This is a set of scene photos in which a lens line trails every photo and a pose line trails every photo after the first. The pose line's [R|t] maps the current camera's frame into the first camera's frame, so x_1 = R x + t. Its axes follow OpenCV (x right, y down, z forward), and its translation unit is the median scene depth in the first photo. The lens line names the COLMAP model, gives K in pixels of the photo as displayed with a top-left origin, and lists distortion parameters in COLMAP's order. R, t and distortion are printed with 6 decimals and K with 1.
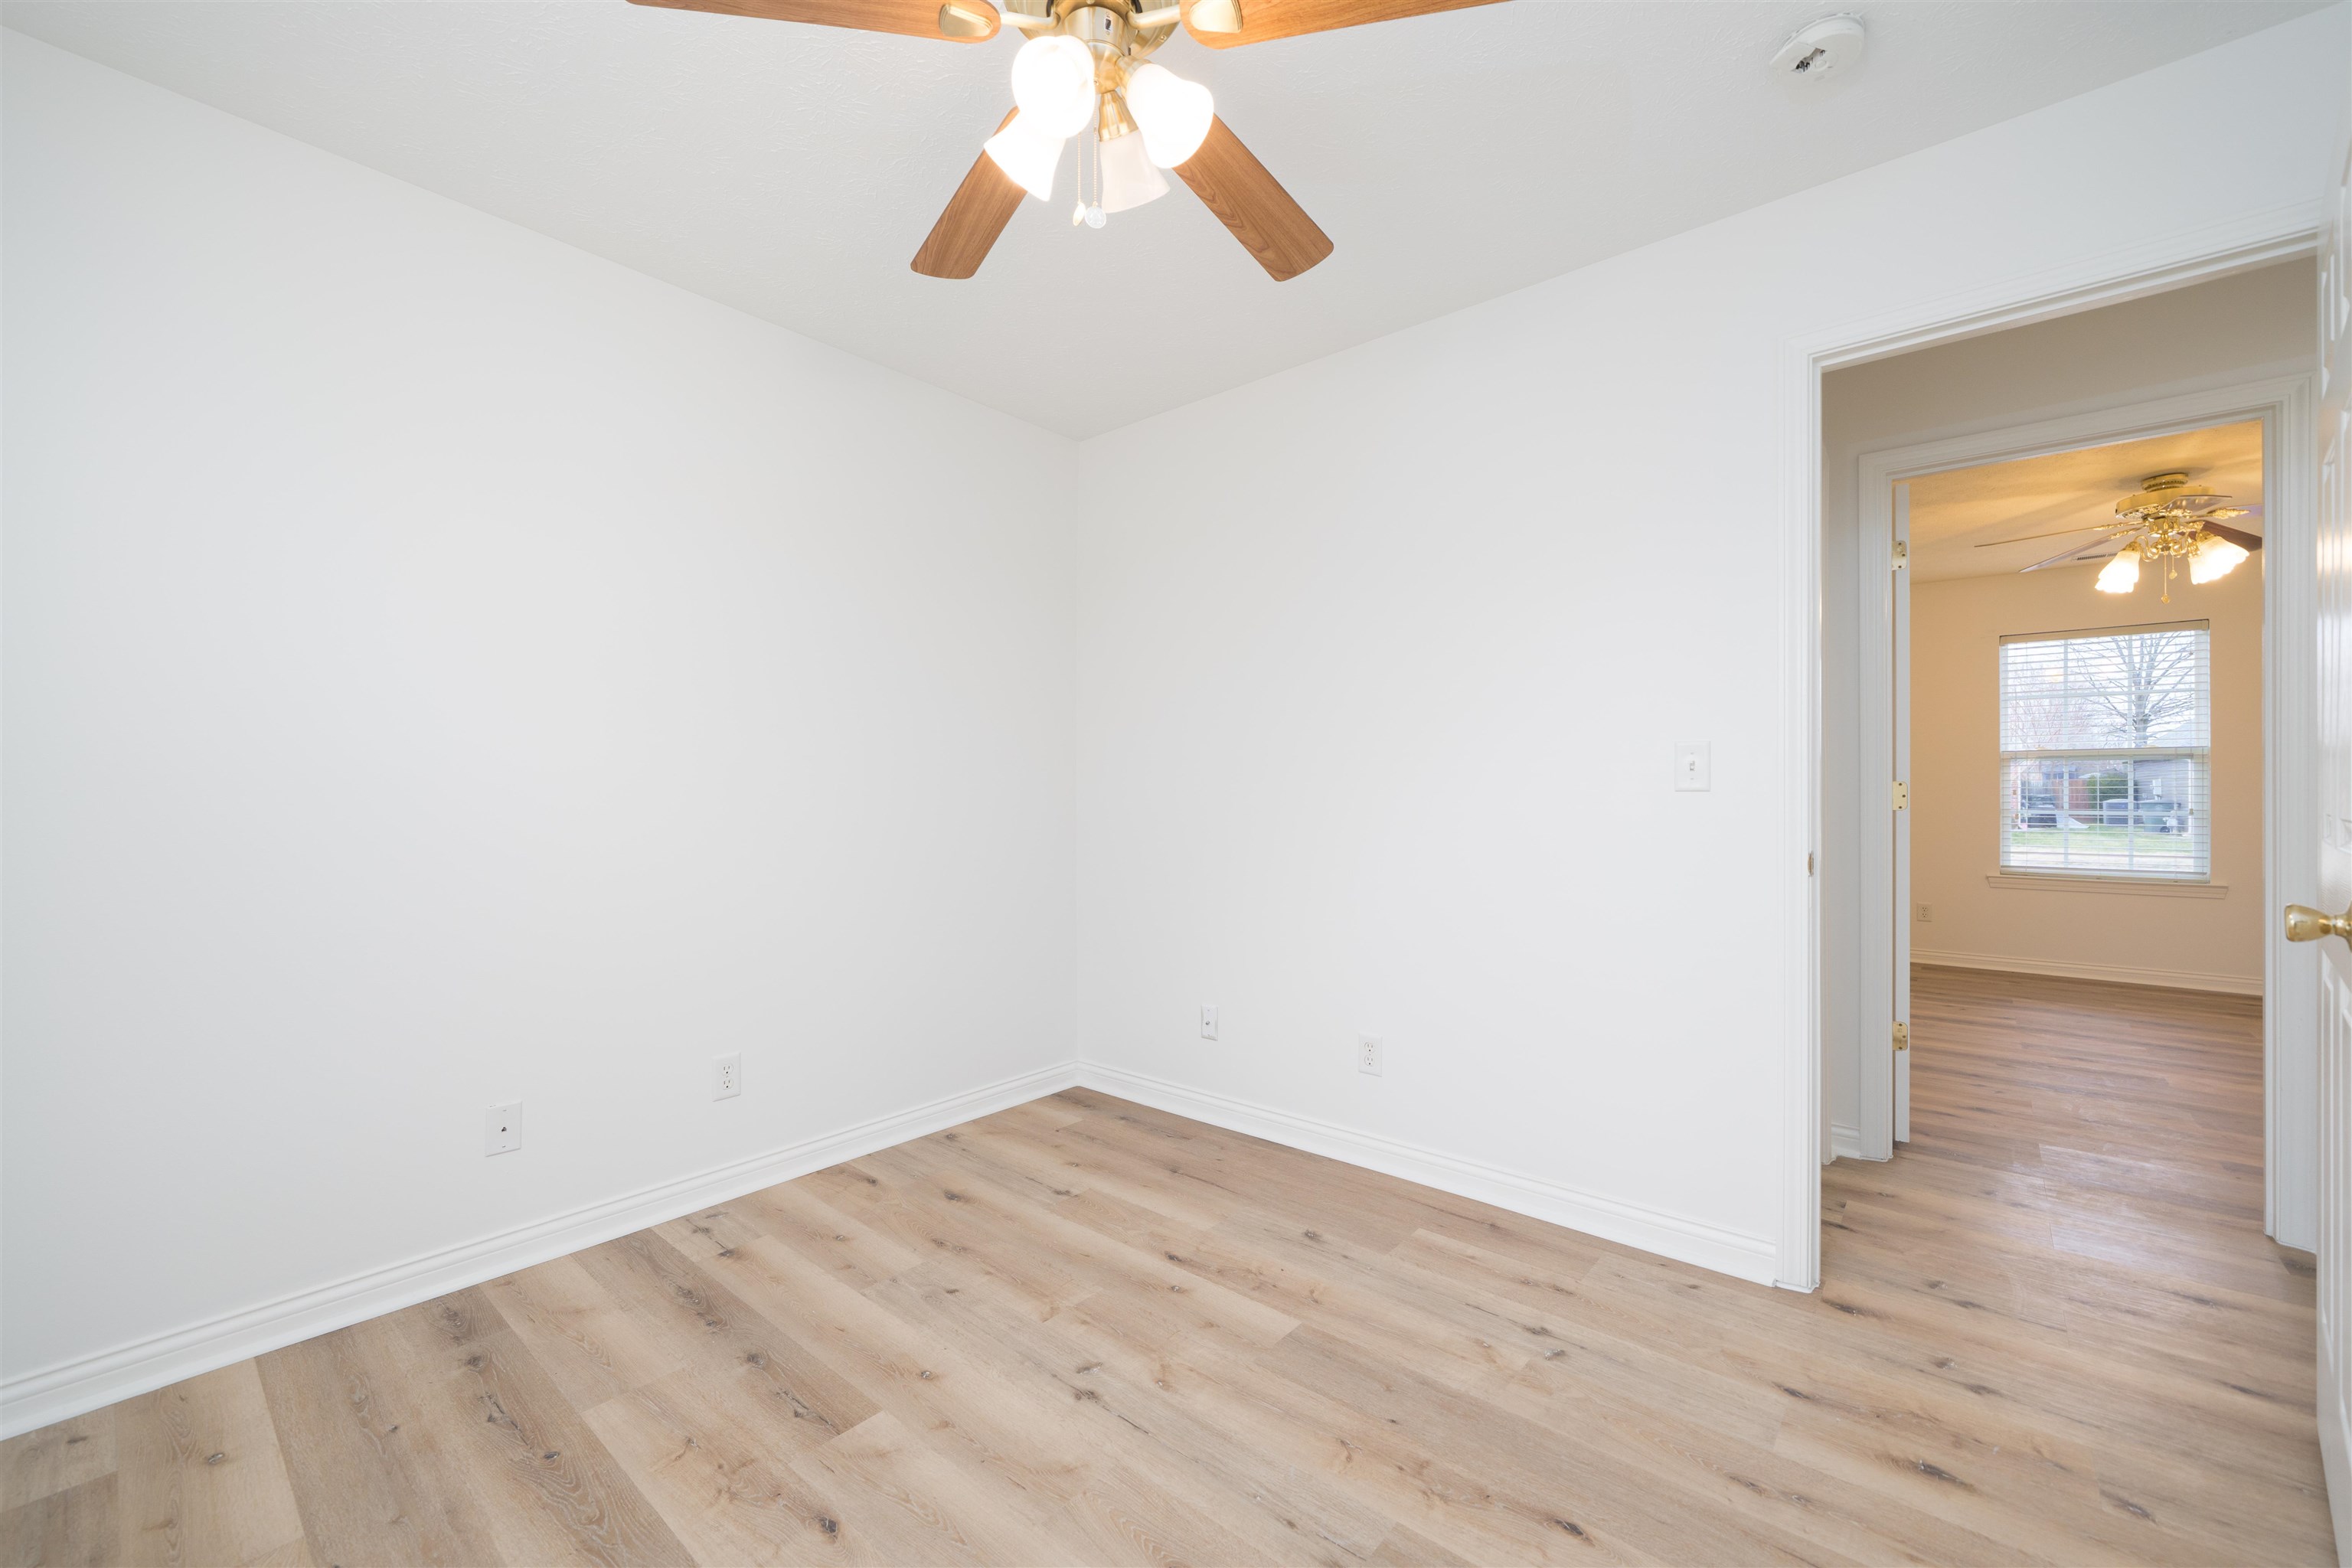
lens RADIAL K [[938.1, 0, 1167.7], [0, 938.1, 795.9], [0, 0, 1]] dist [0.000266, -0.000355]
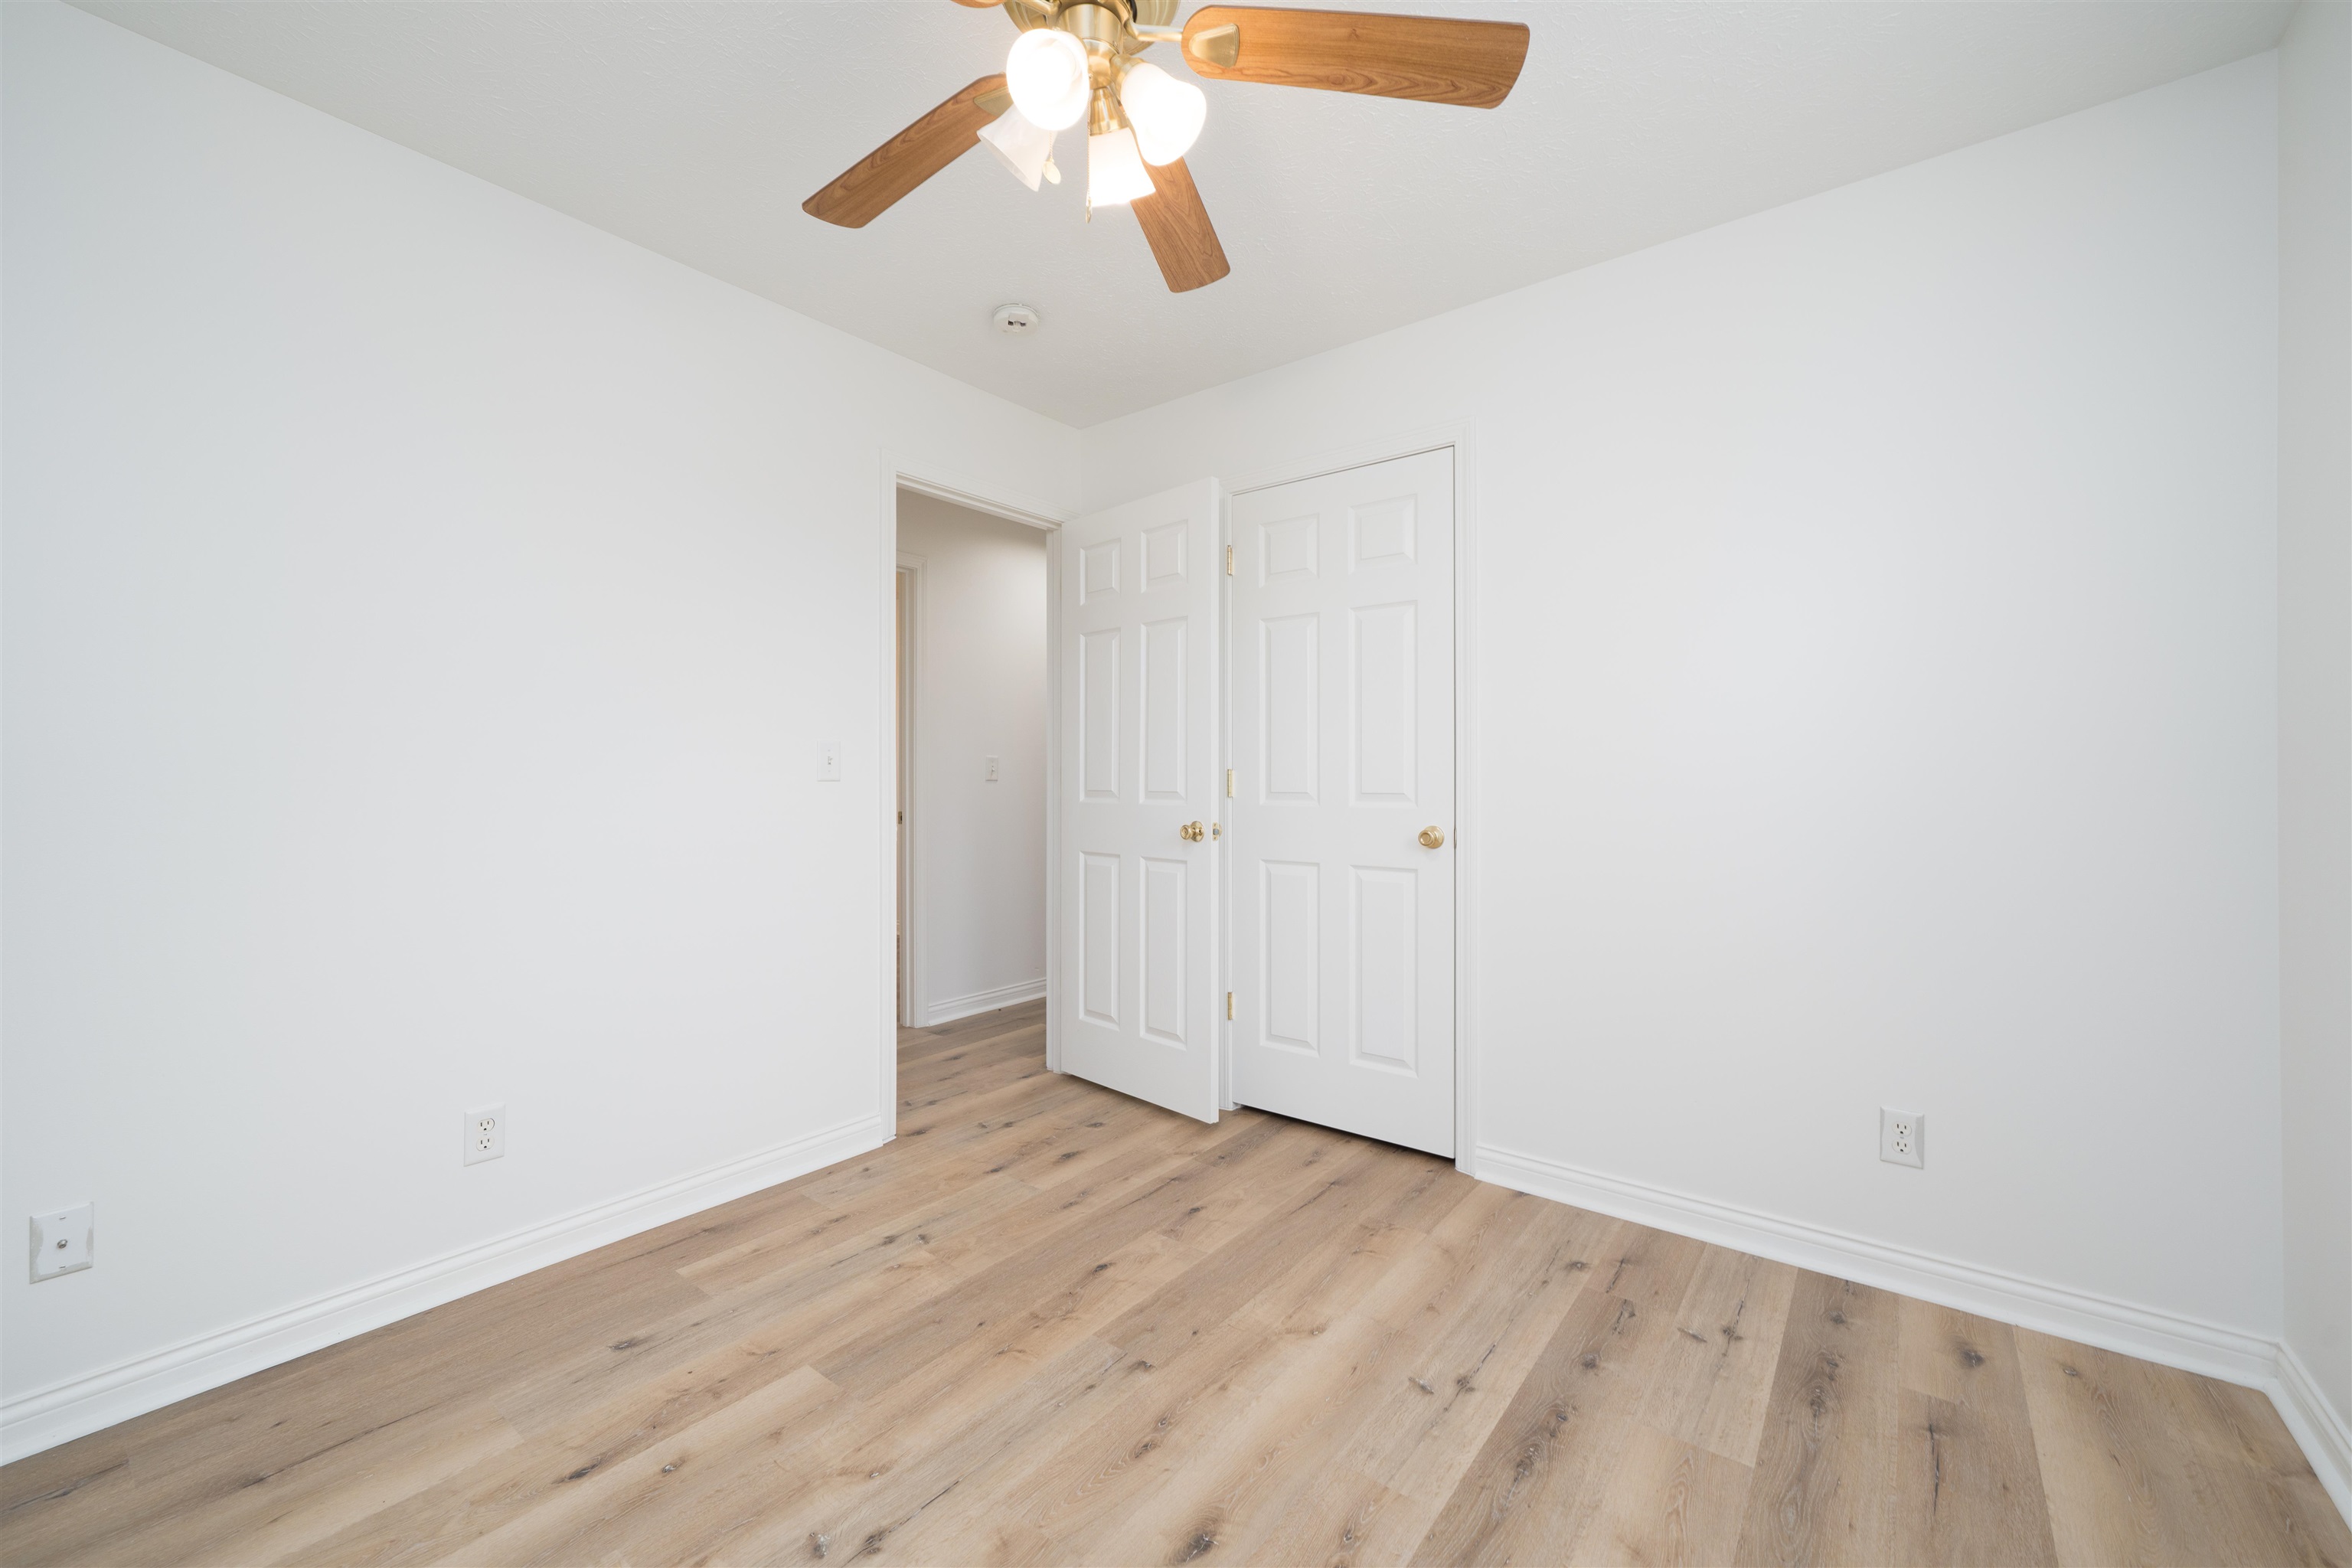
lens RADIAL K [[938.1, 0, 1167.7], [0, 938.1, 795.9], [0, 0, 1]] dist [0.000266, -0.000355]
pose [[-0.047021, -0.016549, 0.998757, -0.781016], [0.005723, 0.999842, 0.016837, -0.005656], [-0.998878, 0.006508, -0.046919, 0.693989]]
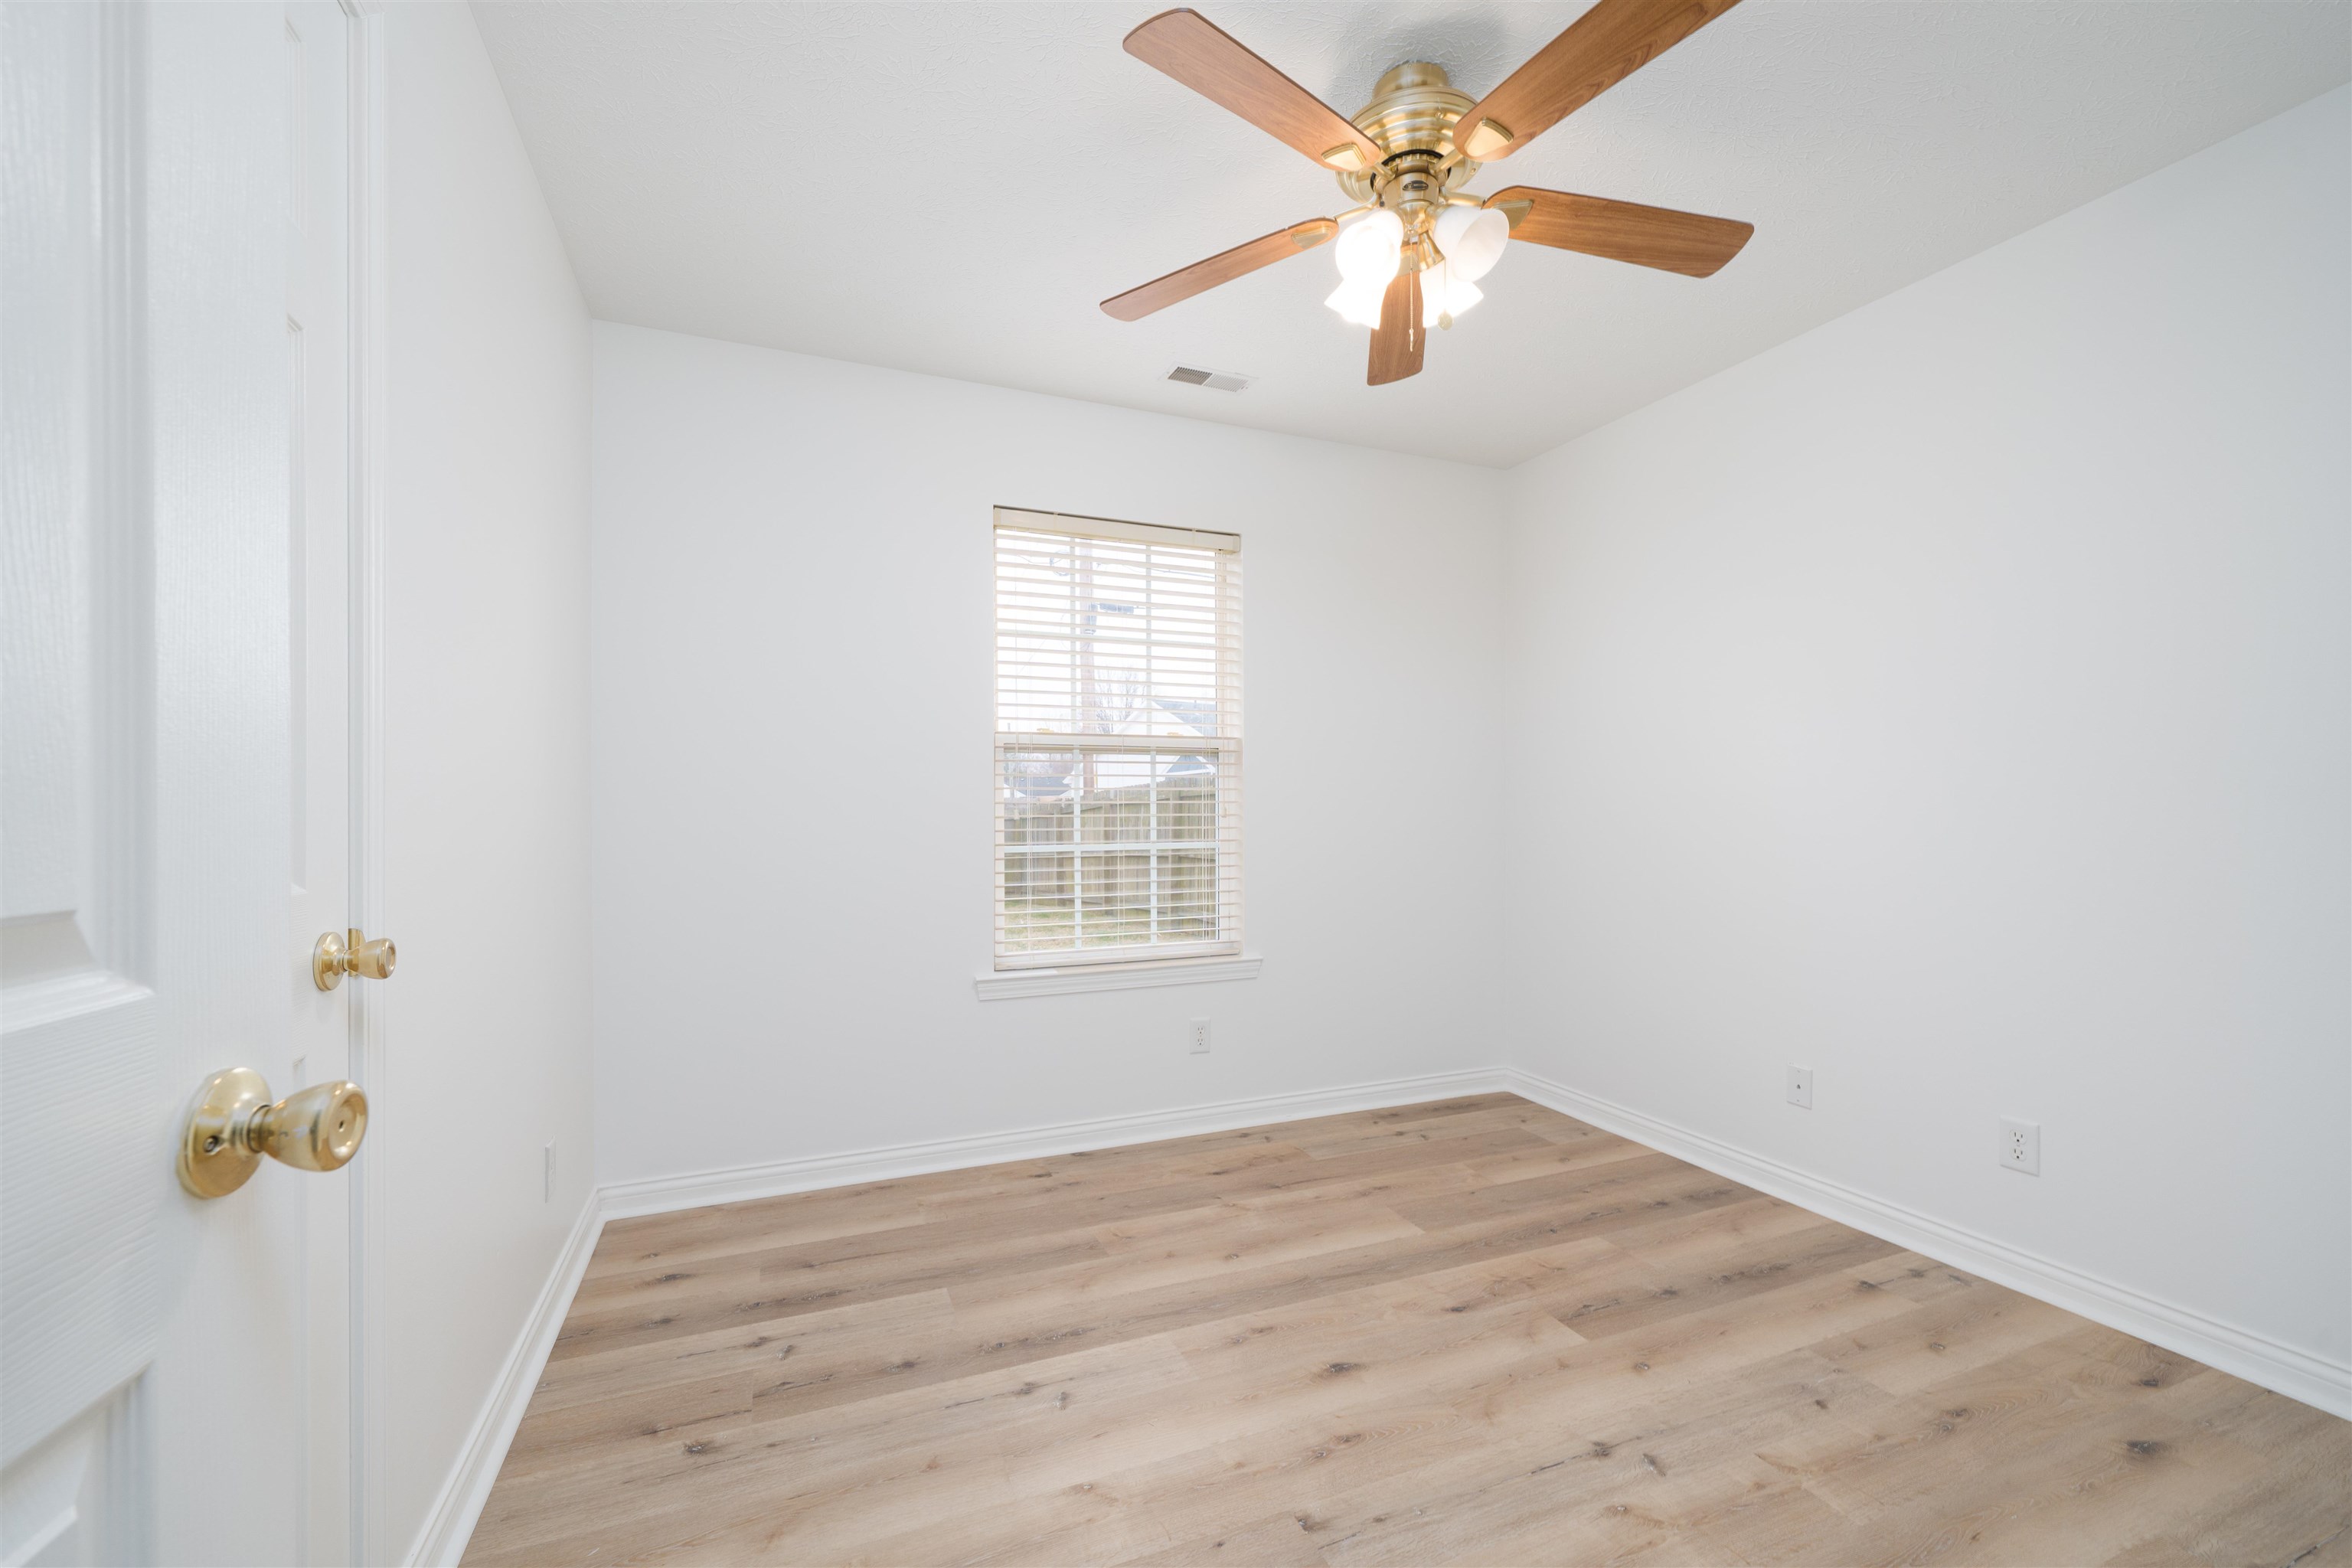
lens RADIAL K [[944.5, 0, 1168.7], [0, 944.5, 838.2], [0, 0, 1]] dist [0.000822, 0.000080]
pose [[-0.450496, 0.031097, -0.892237, 0.835256], [-0.004790, 0.999295, 0.037247, -0.011568], [0.892766, 0.021054, -0.450029, 0.908482]]
